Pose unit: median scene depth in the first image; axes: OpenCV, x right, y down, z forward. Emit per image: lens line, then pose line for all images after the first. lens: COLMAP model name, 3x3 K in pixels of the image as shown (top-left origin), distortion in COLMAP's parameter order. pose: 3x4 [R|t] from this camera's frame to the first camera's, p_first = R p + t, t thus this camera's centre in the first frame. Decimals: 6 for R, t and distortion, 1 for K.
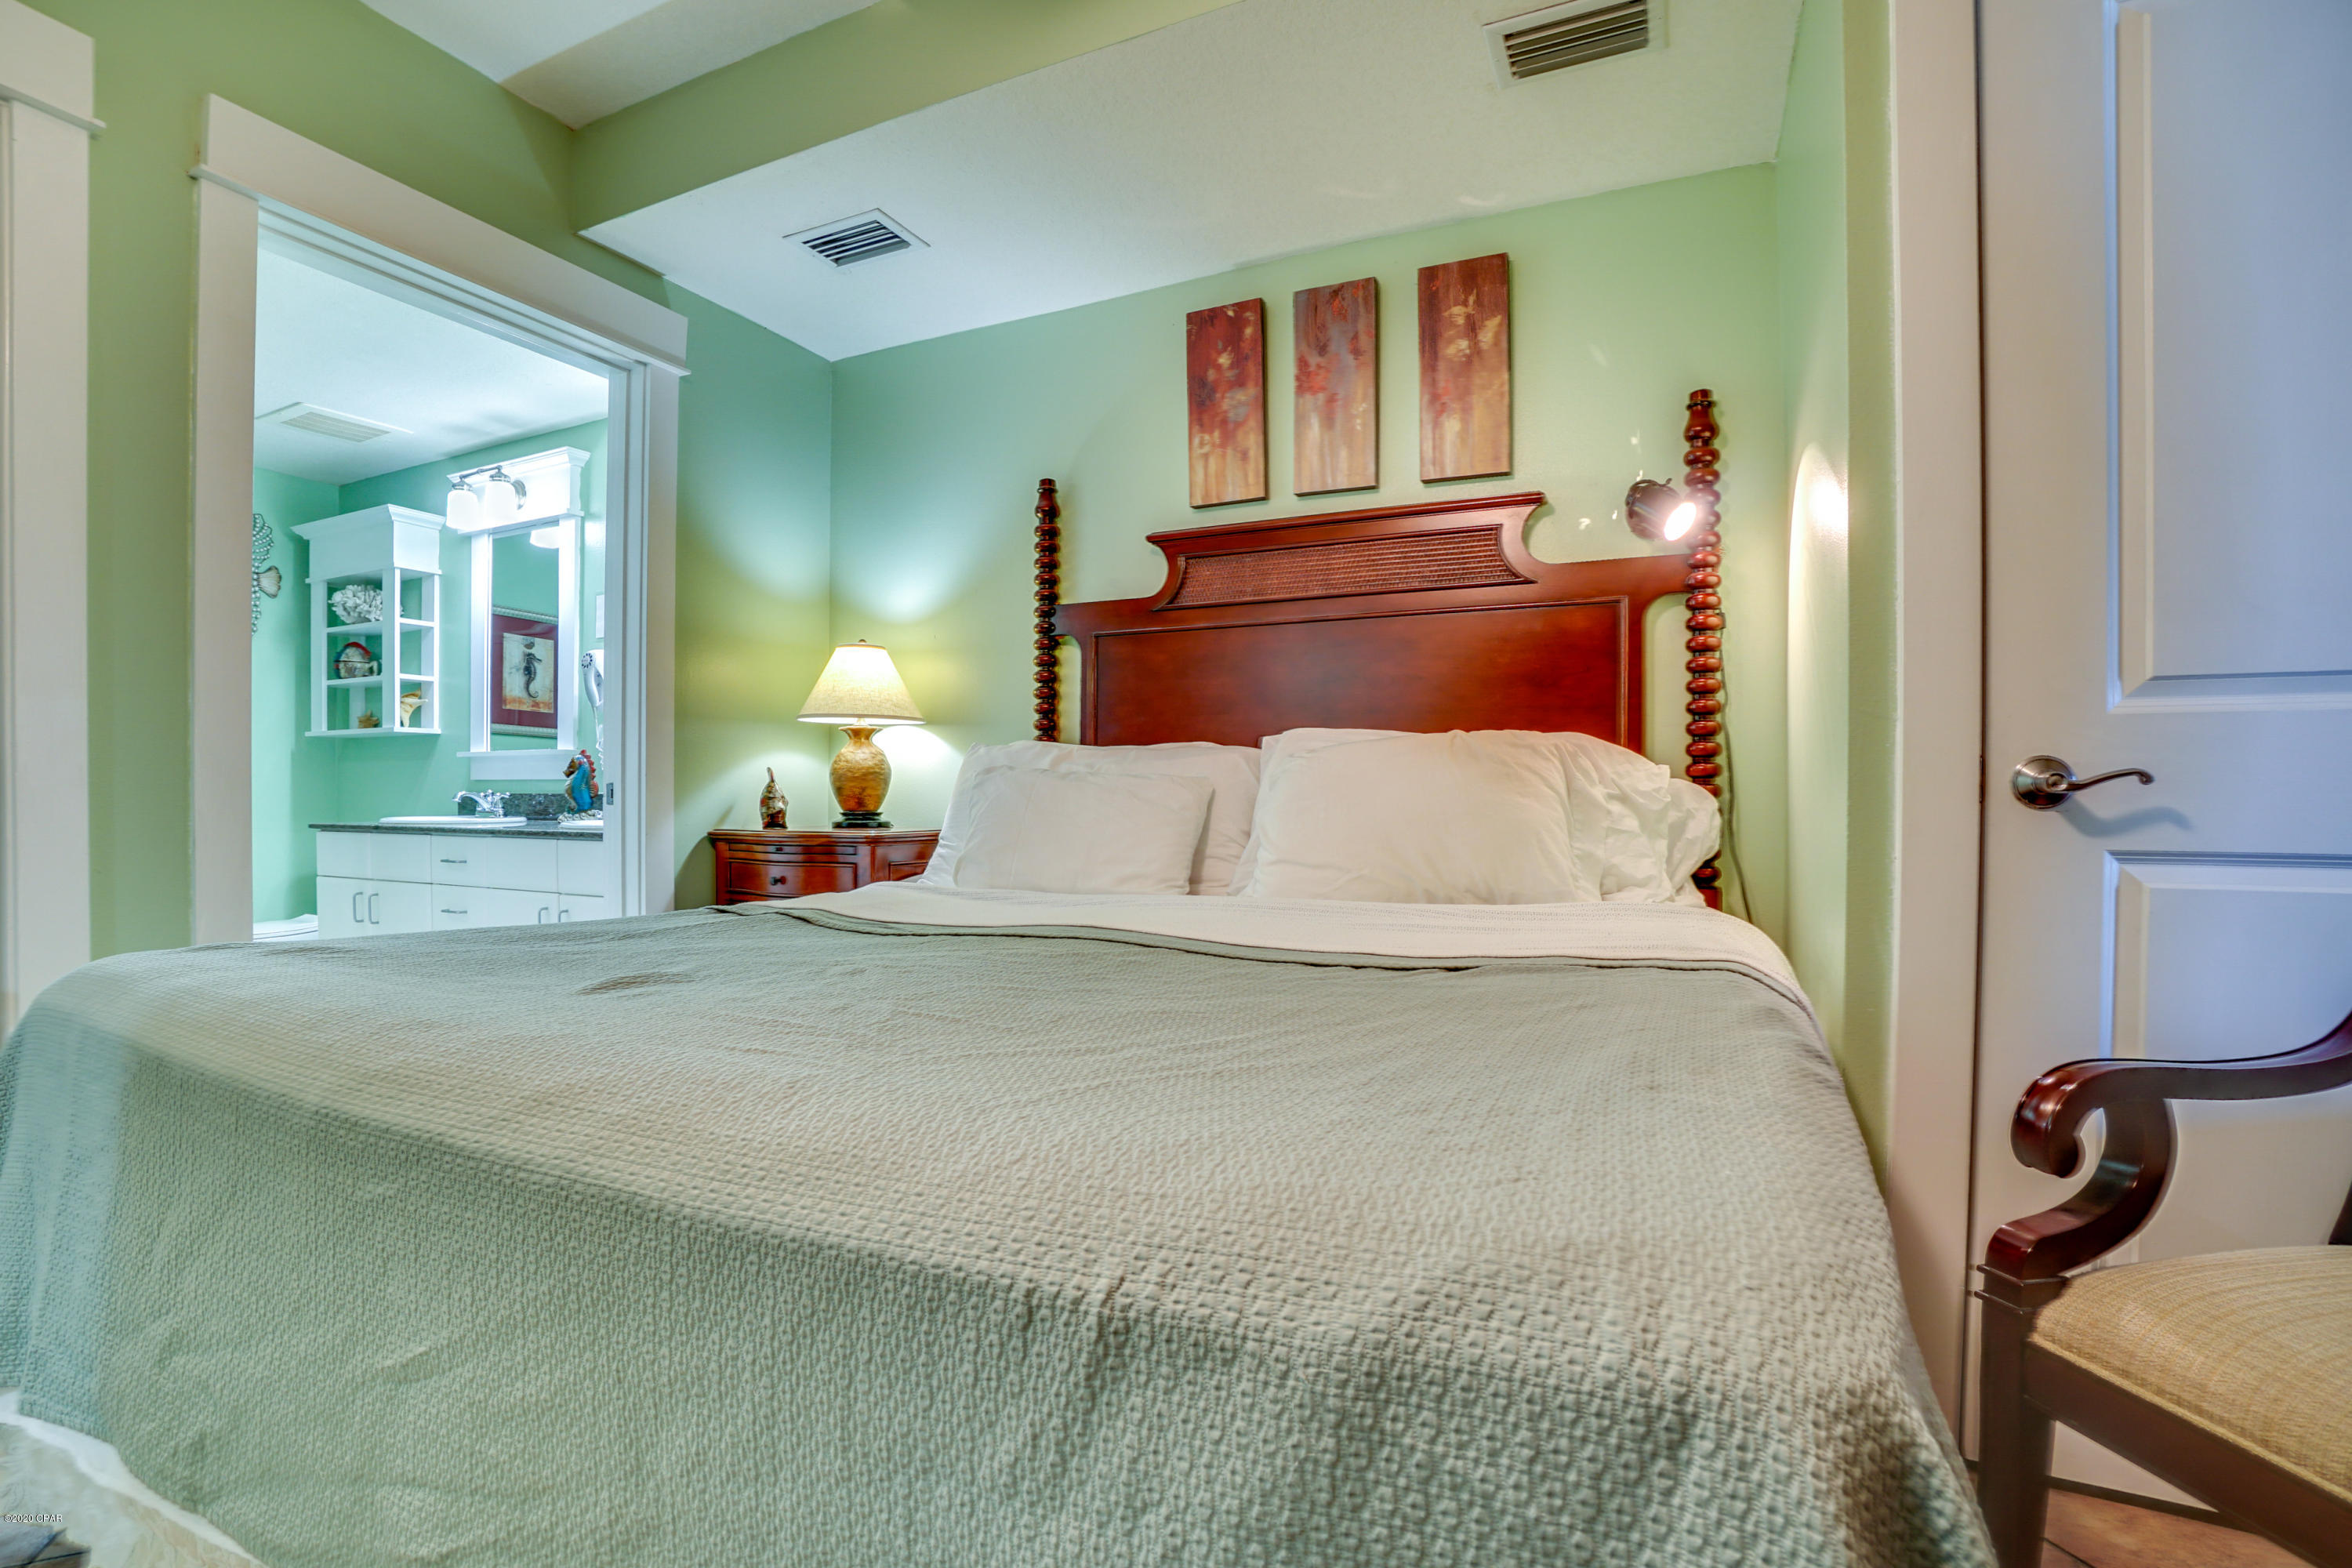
lens RADIAL K [[1094.0, 0, 1191.8], [0, 1094.0, 795.9], [0, 0, 1]] dist [-0.057817, 0.016015]
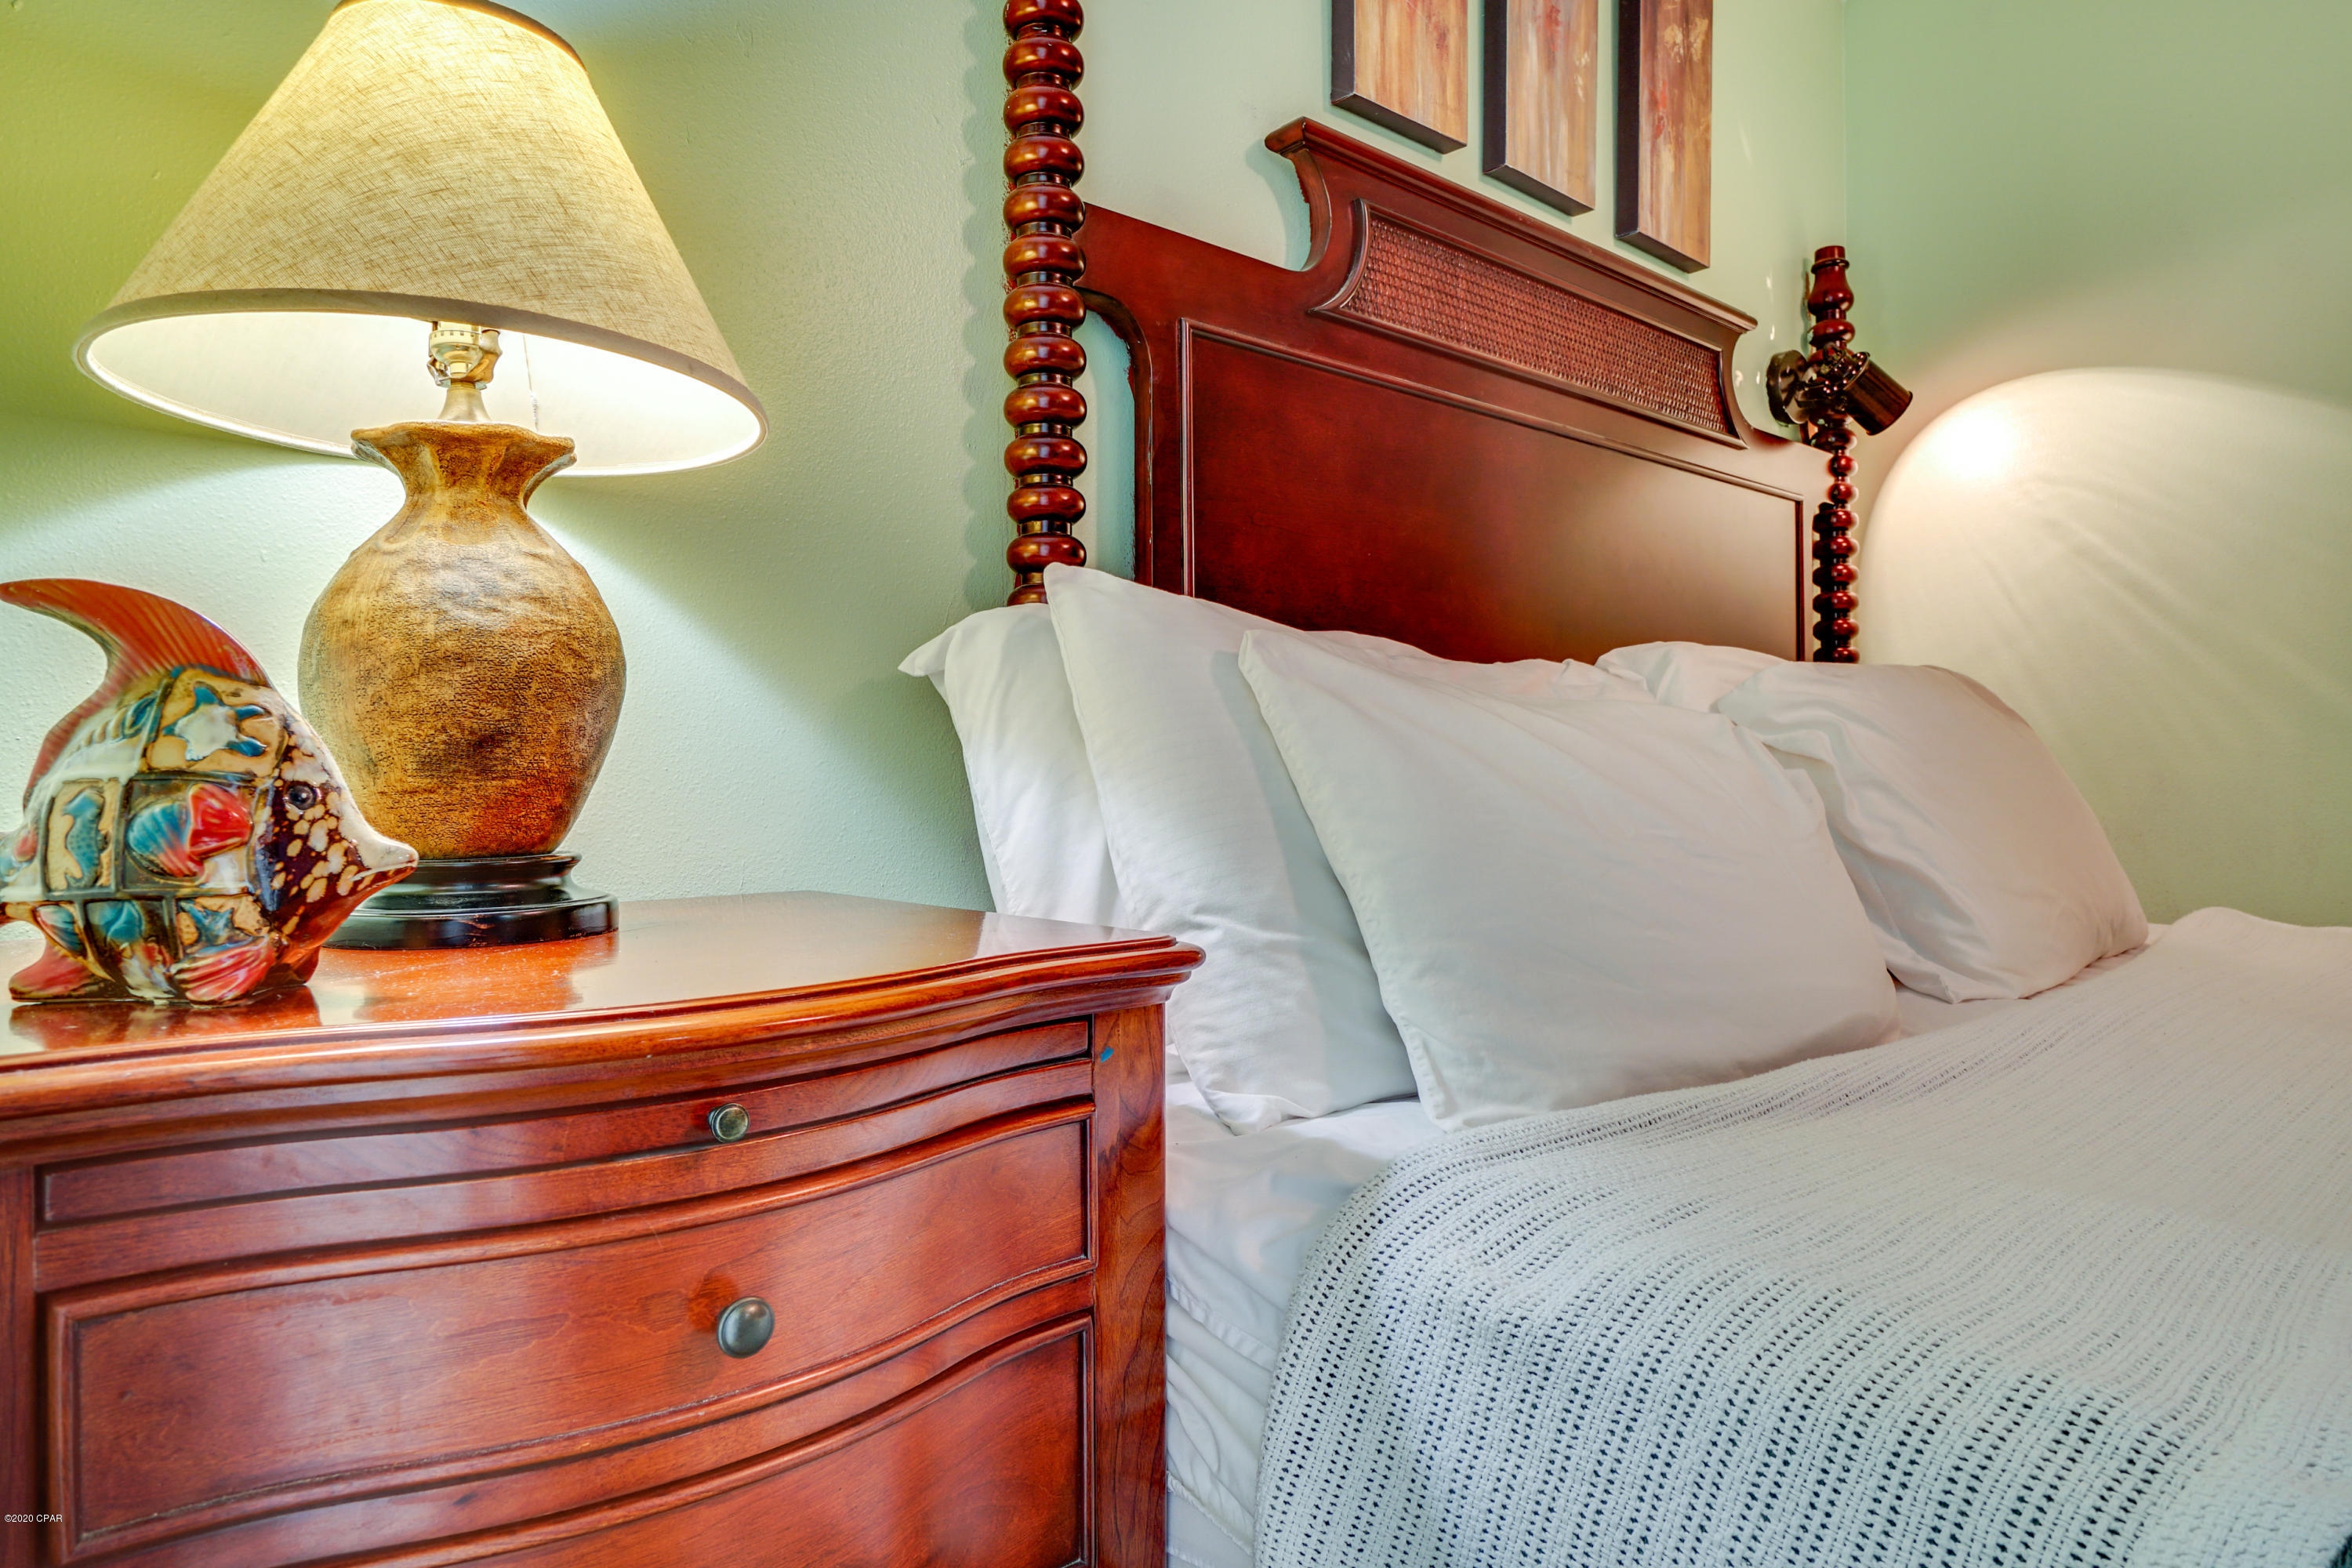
lens RADIAL K [[1325.1, 0, 1167.4], [0, 1325.1, 761.4], [0, 0, 1]] dist [-0.026247, -0.000756]
pose [[0.456996, 0.003485, 0.889462, -0.503874], [-0.000784, 0.999994, -0.003515, -0.002915], [-0.889468, 0.000909, 0.456996, 0.854013]]
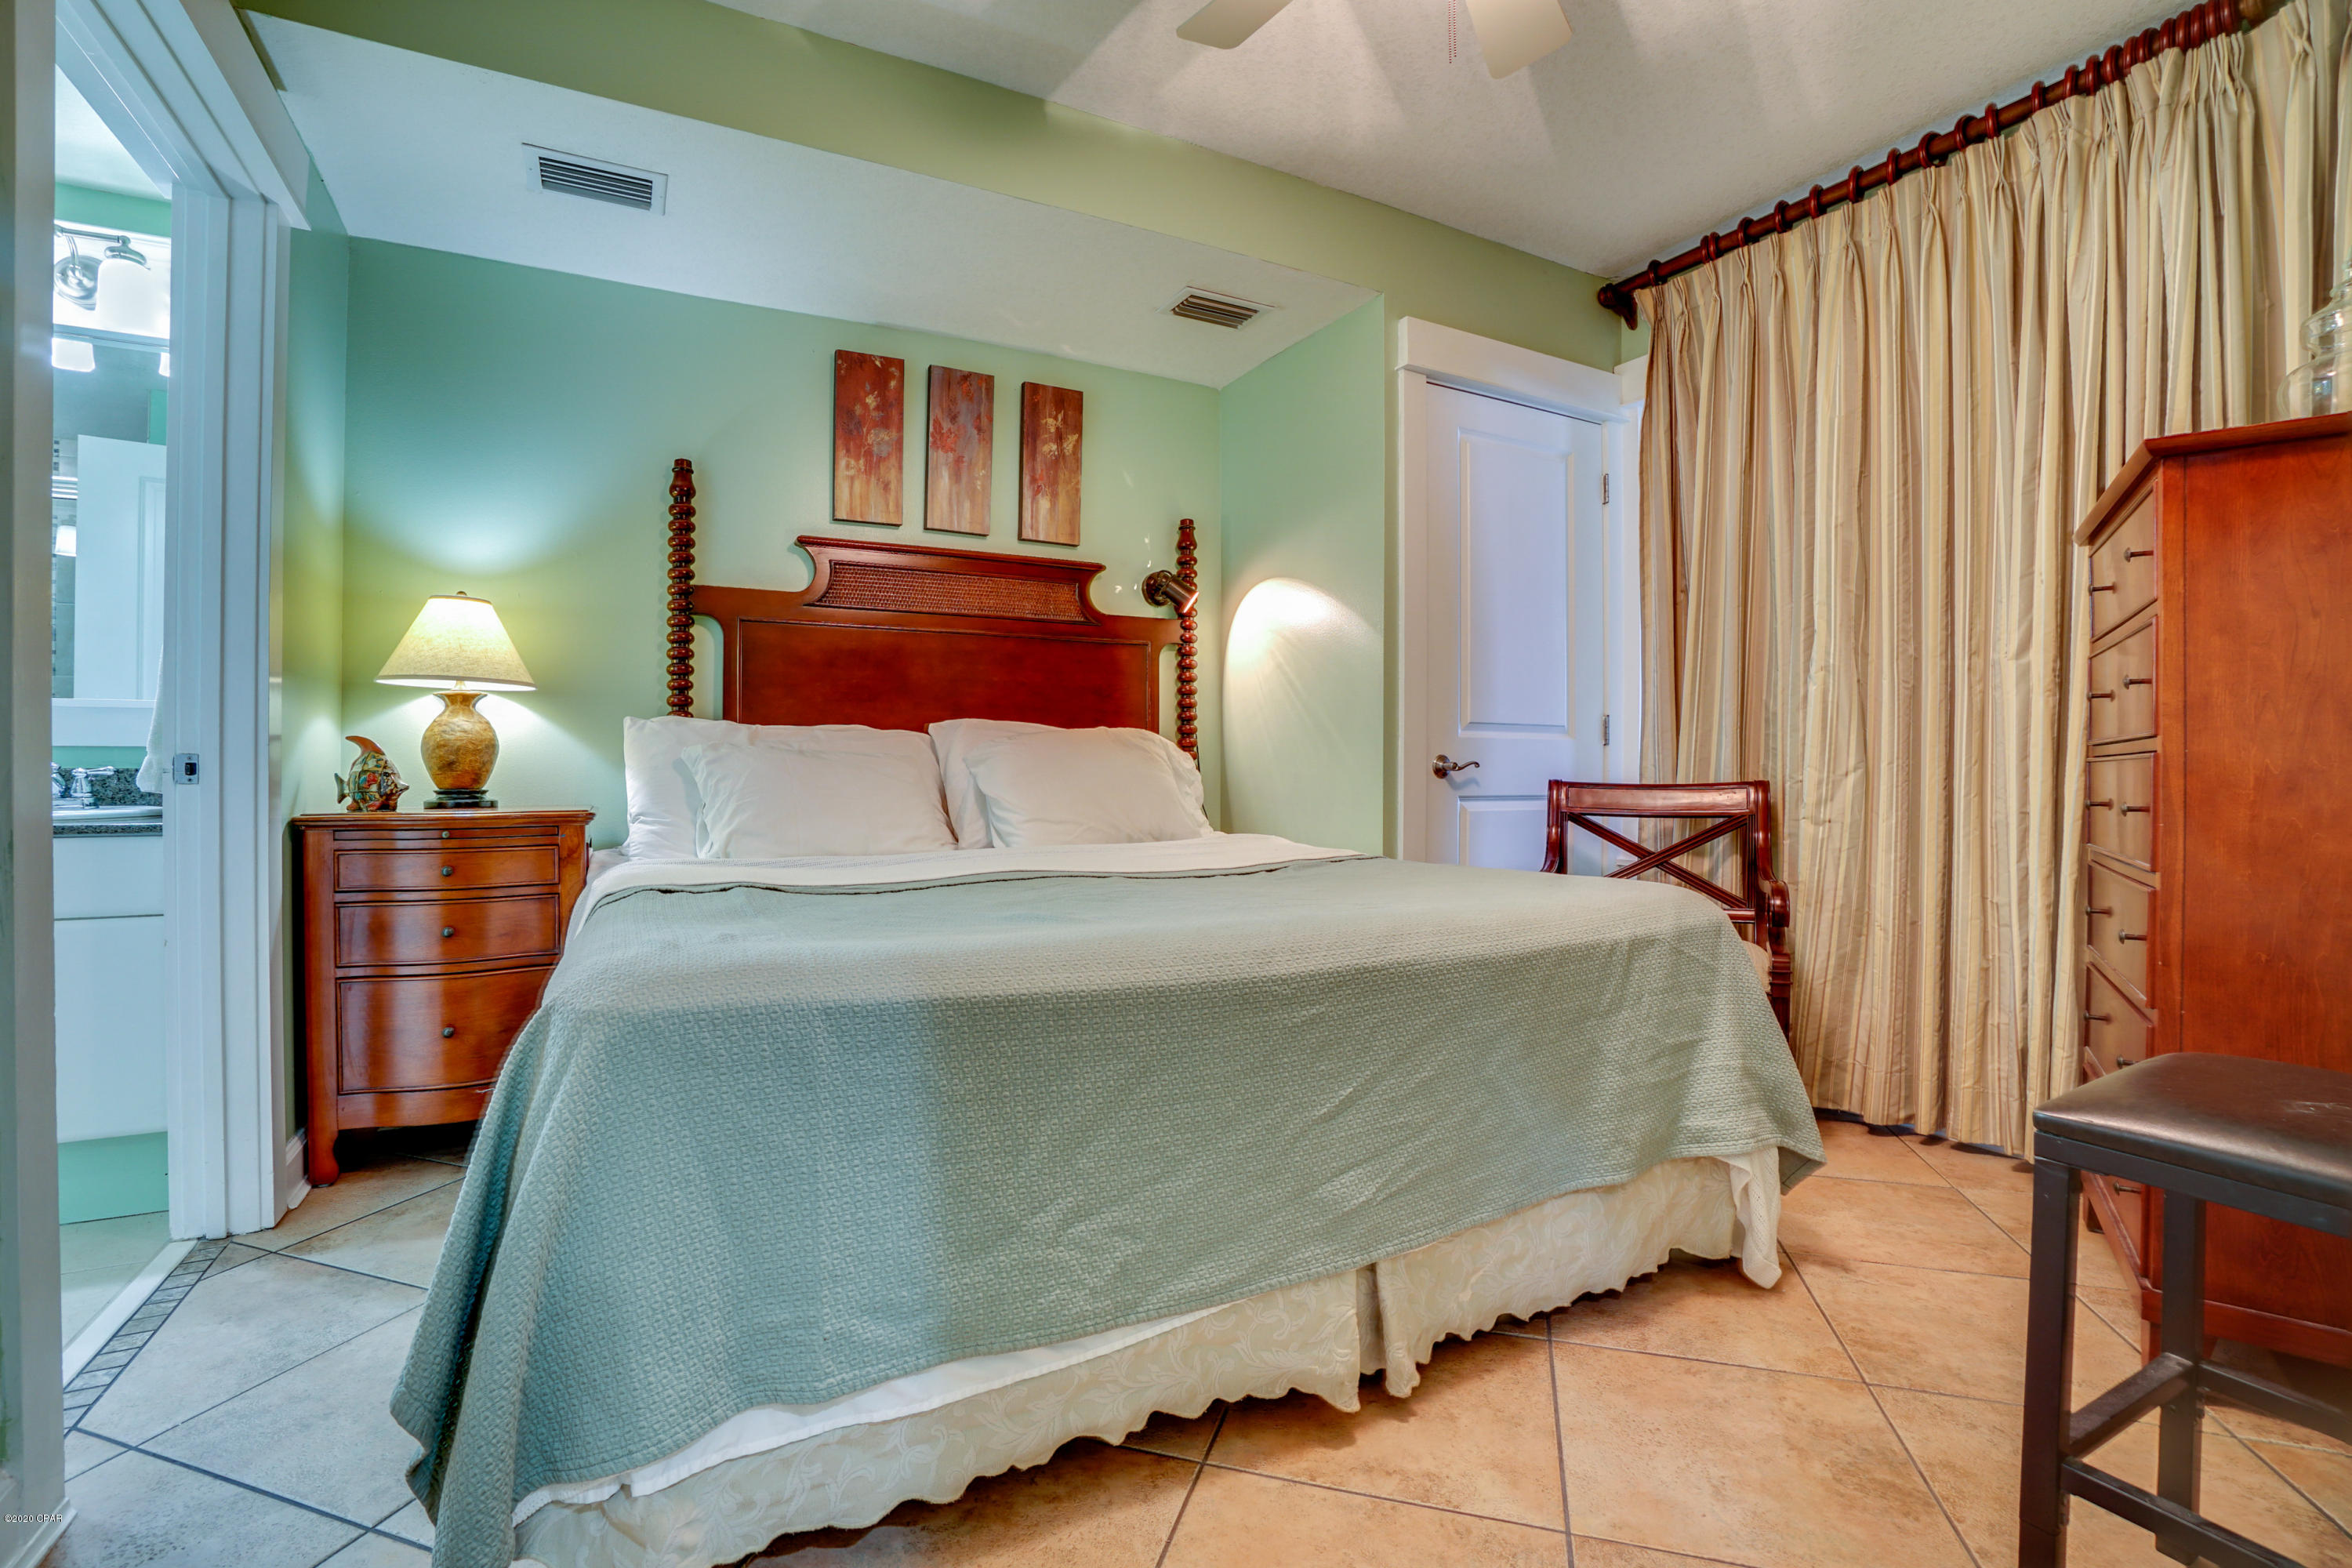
lens RADIAL K [[1039.9, 0, 1180.2], [0, 1039.9, 774.6], [0, 0, 1]] dist [-0.047432, 0.007203]
pose [[0.605287, -0.004003, 0.795997, -0.665012], [-0.002517, 0.999973, 0.006943, -0.004696], [-0.796003, -0.006205, 0.605261, 0.053902]]
